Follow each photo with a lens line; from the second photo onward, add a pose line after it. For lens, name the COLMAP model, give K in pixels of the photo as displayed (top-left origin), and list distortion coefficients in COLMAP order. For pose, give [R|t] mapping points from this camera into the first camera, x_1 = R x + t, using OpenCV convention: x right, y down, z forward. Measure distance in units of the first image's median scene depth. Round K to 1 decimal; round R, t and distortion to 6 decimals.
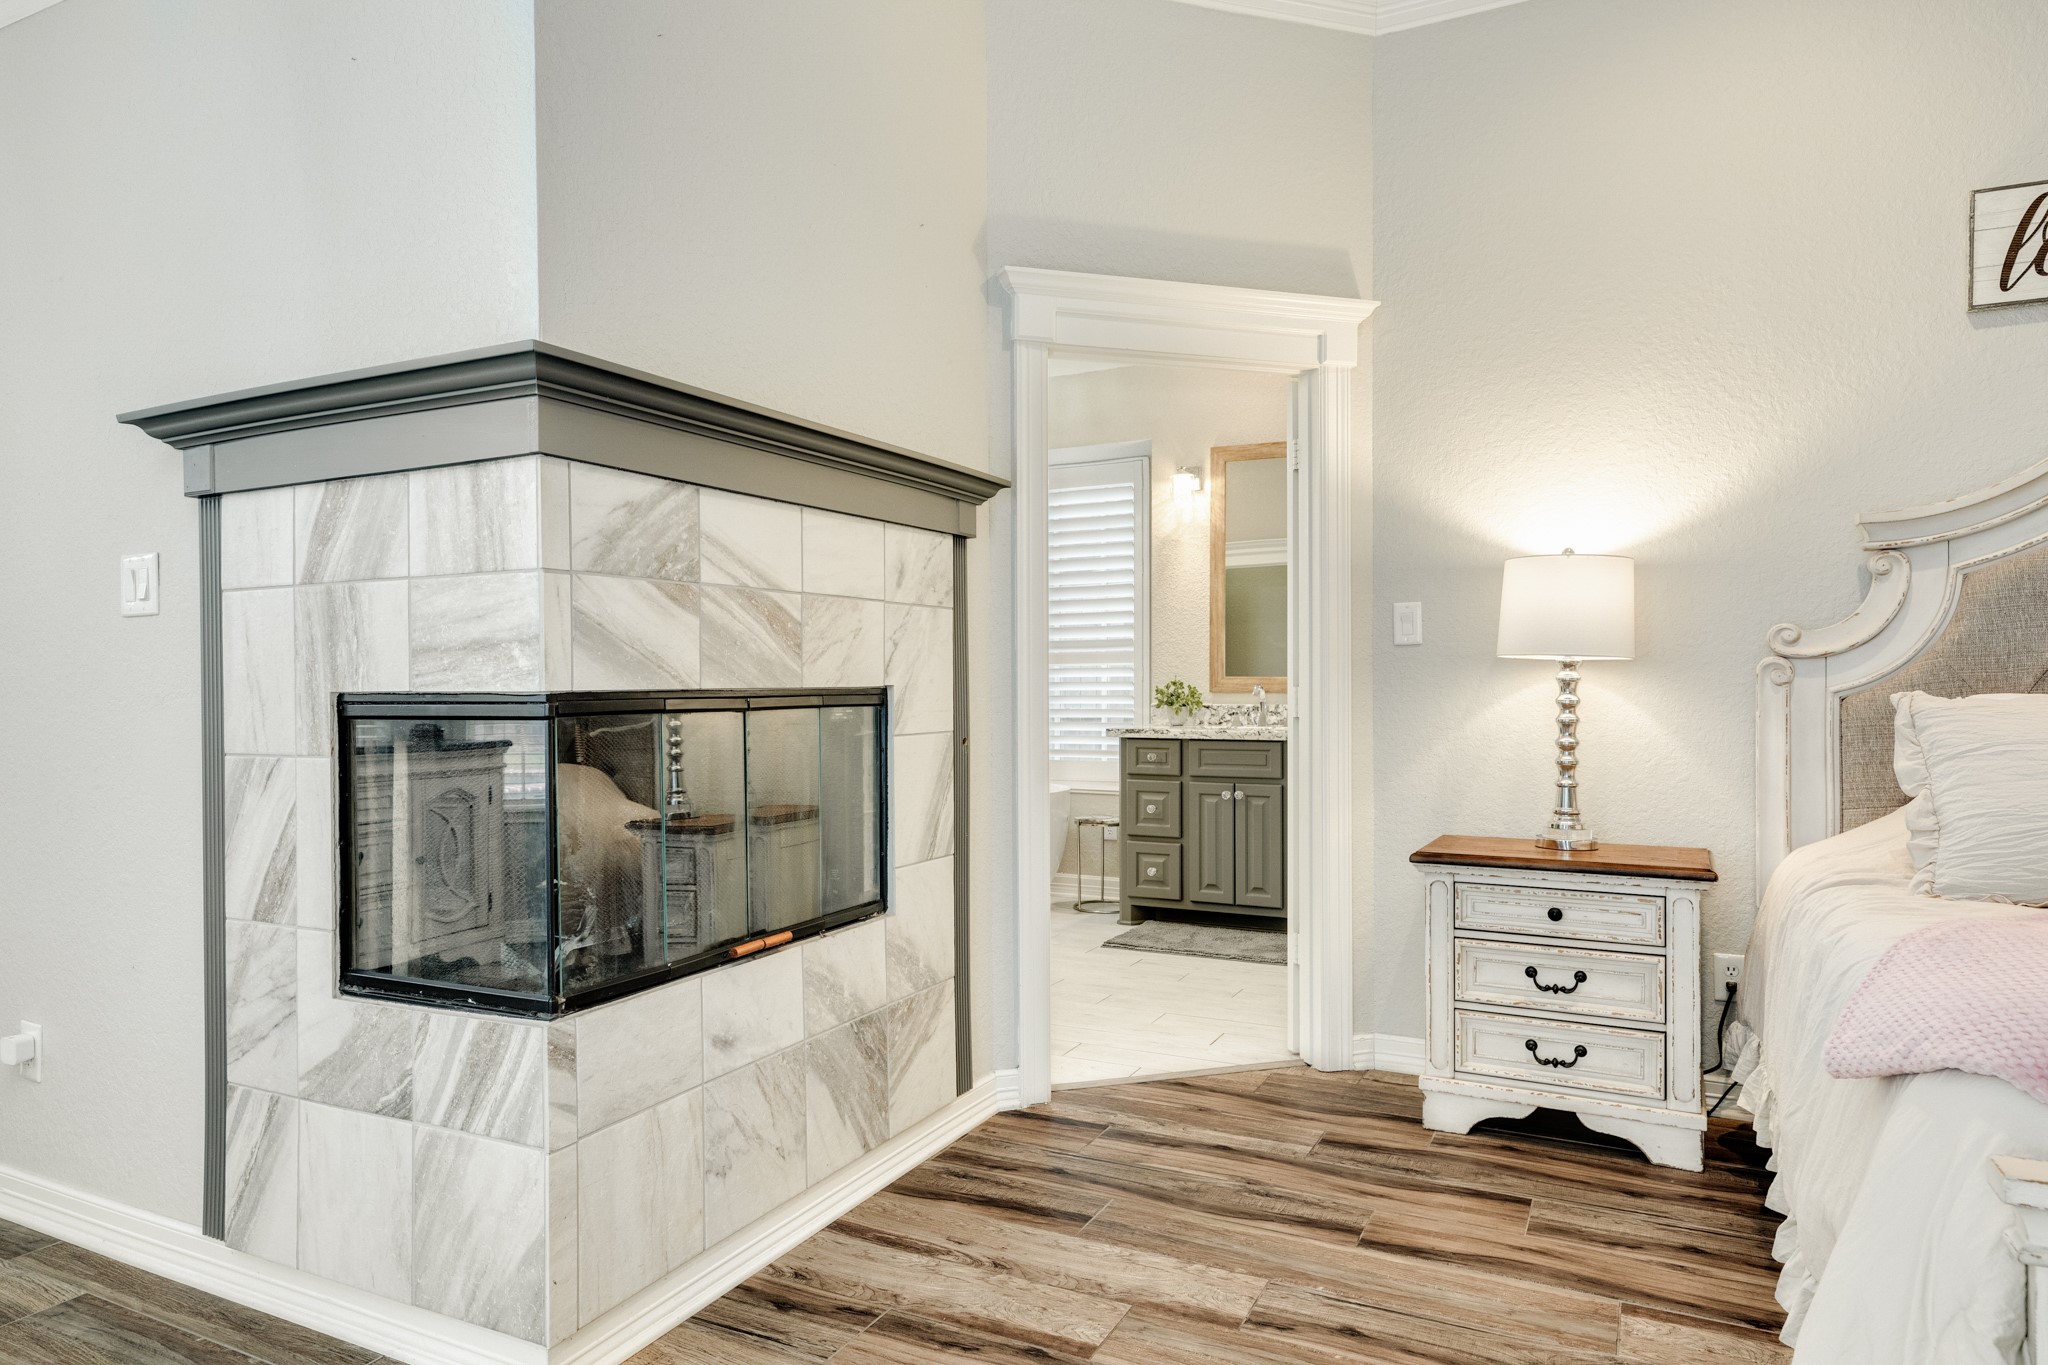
lens RADIAL K [[1219.3, 0, 1011.1], [0, 1219.3, 679.3], [0, 0, 1]] dist [0.001937, 0.000616]
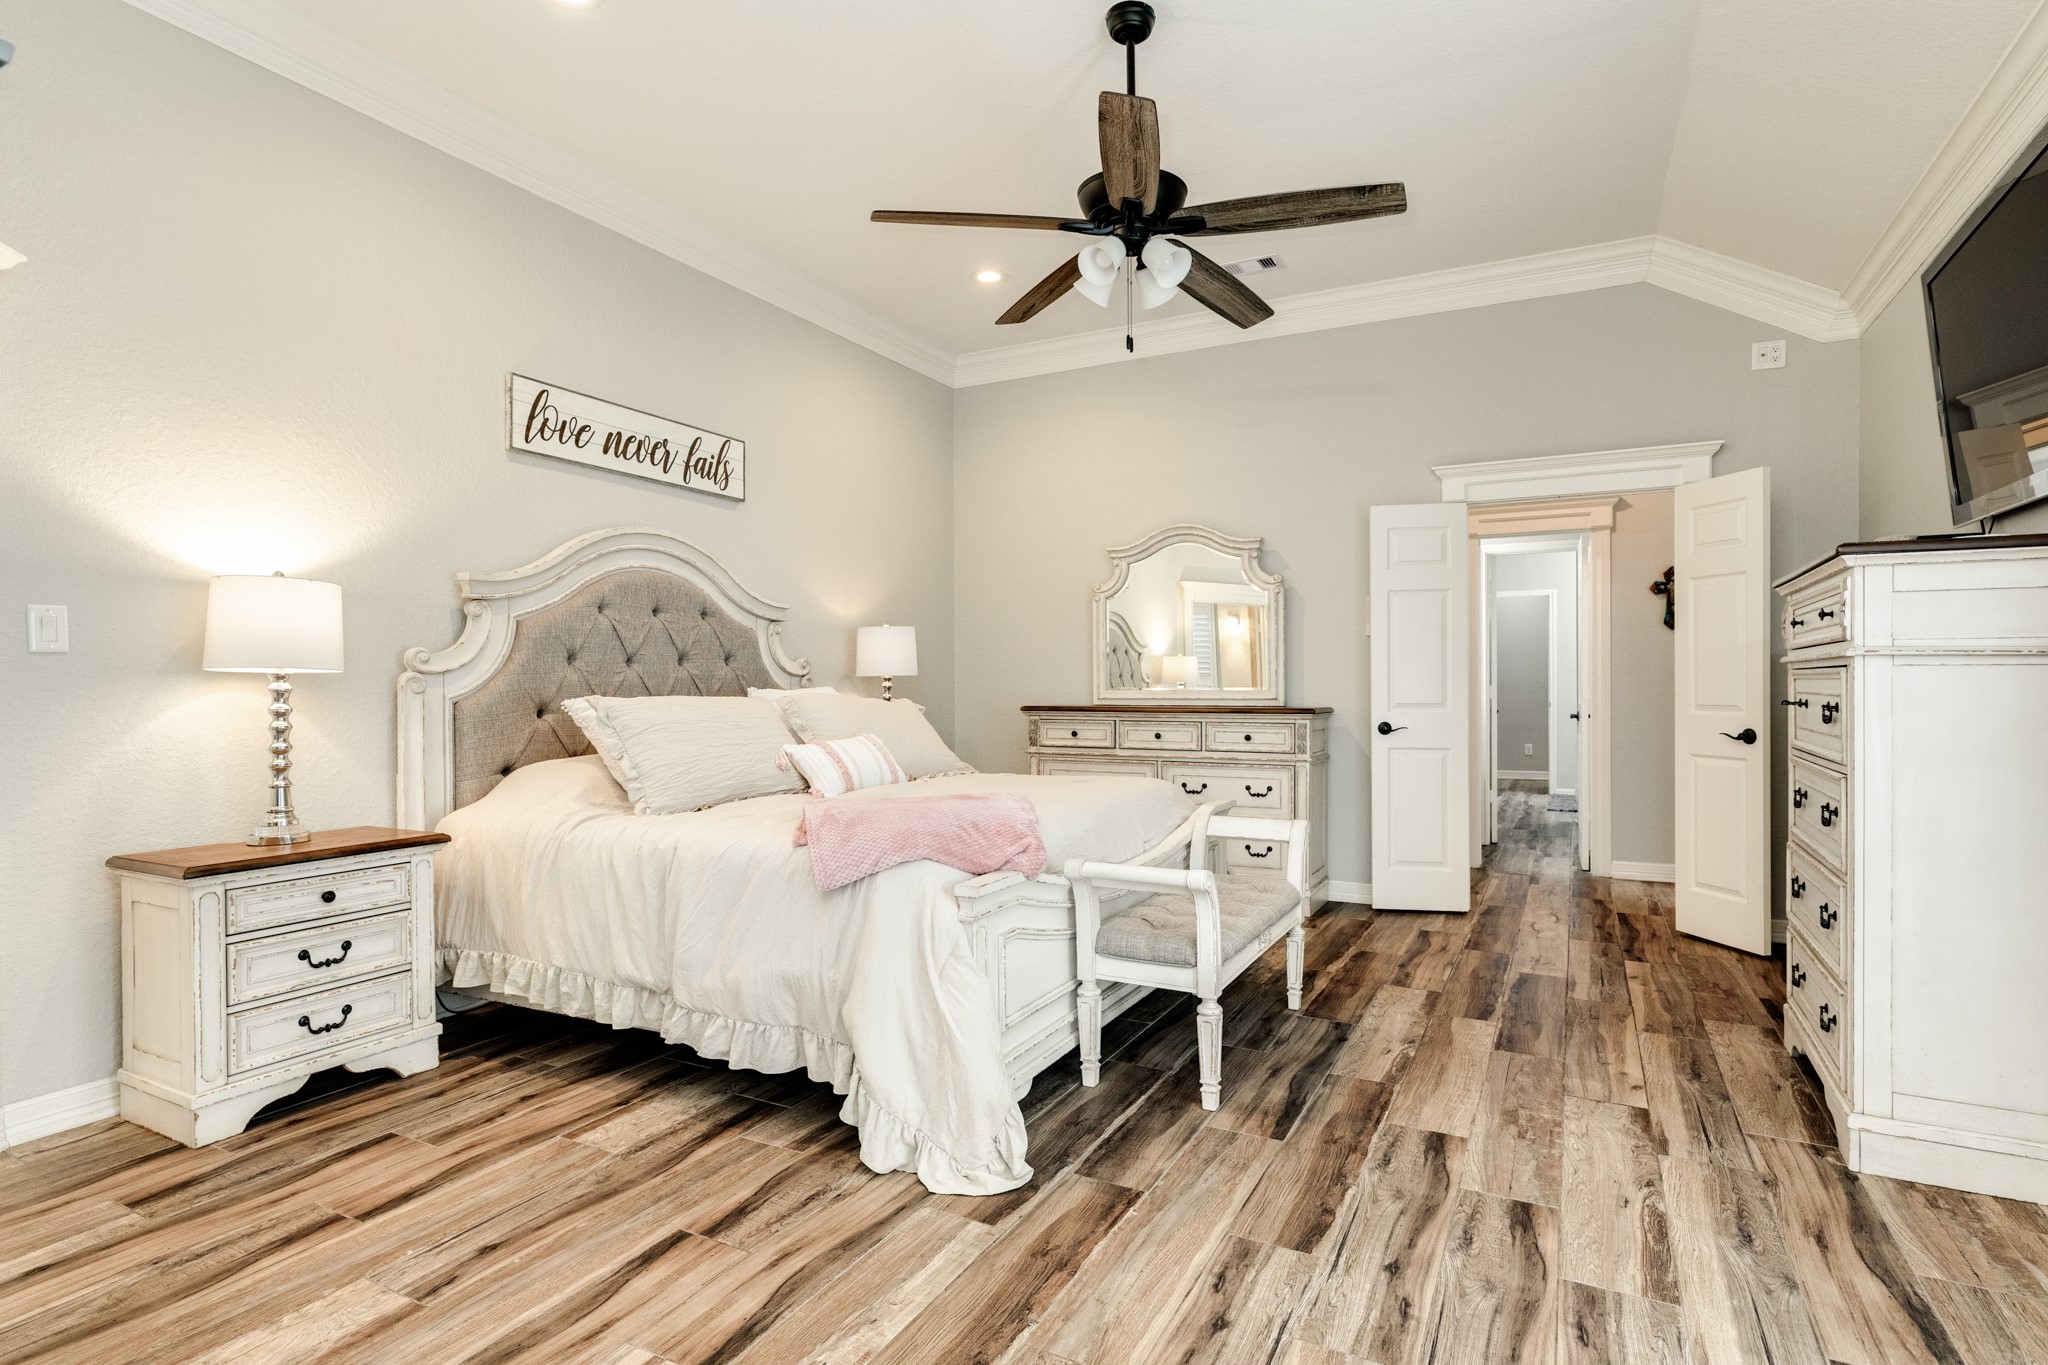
lens RADIAL K [[1062.2, 0, 986.7], [0, 1062.2, 684.1], [0, 0, 1]] dist [-0.005437, -0.000880]
pose [[0.028202, 0.004338, 0.999593, -0.496668], [0.007190, 0.999964, -0.004542, 0.003581], [-0.999576, 0.007316, 0.028170, 0.341304]]
